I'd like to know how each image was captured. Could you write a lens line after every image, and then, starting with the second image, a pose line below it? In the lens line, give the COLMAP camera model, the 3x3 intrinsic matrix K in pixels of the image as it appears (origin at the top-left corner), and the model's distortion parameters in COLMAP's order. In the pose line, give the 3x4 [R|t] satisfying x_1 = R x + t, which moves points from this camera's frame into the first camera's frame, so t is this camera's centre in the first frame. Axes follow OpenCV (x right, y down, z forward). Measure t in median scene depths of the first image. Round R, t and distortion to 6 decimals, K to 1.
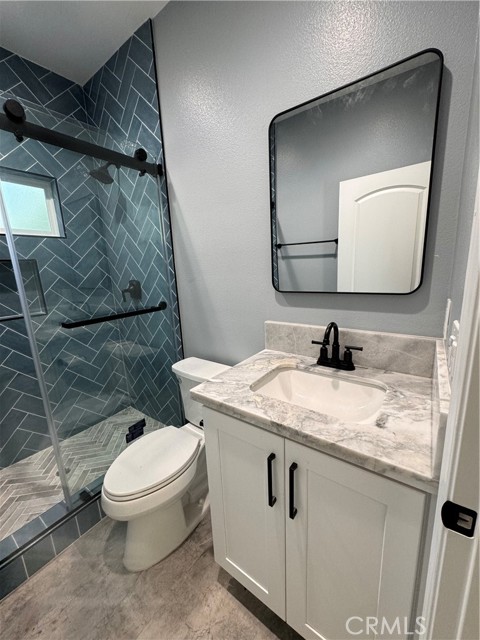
lens RADIAL K [[255.4, 0, 240.8], [0, 255.4, 319.4], [0, 0, 1]] dist [-0.002685, -0.000227]
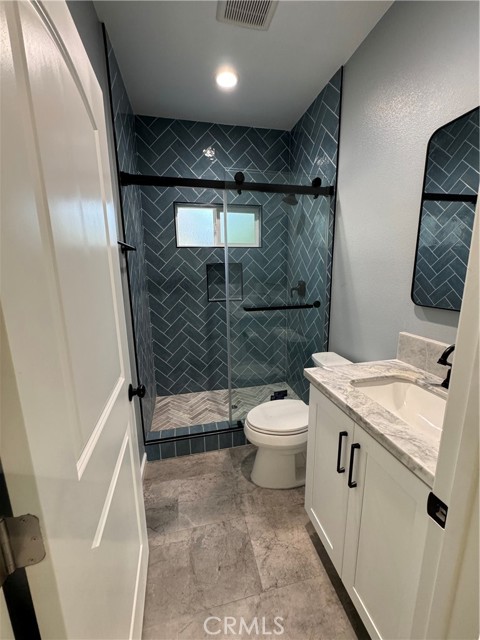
lens RADIAL K [[255.4, 0, 239.5], [0, 255.4, 318.0], [0, 0, 1]] dist [-0.002685, -0.000227]
pose [[0.751456, 0.158119, -0.640556, 0.219110], [-0.153316, 0.986131, 0.063563, -0.011695], [0.641722, 0.050443, 0.765277, -0.157237]]
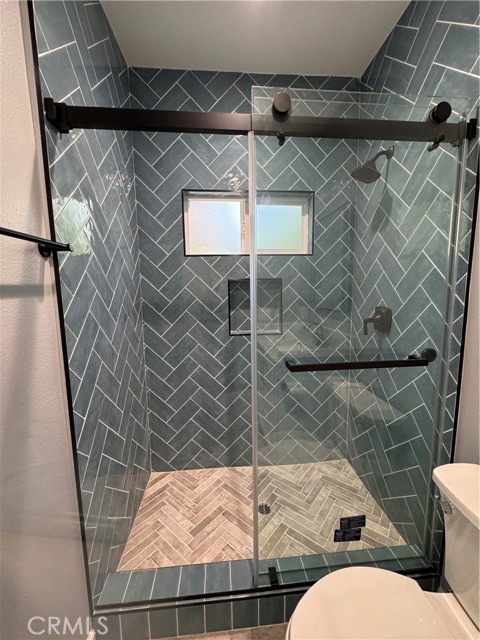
lens RADIAL K [[255.4, 0, 238.5], [0, 255.4, 320.0], [0, 0, 1]] dist [-0.002685, -0.000227]
pose [[0.646109, 0.132916, -0.751583, -0.169816], [-0.169619, 0.985100, 0.028397, -0.086010], [0.744159, 0.109135, 0.659028, 0.274837]]
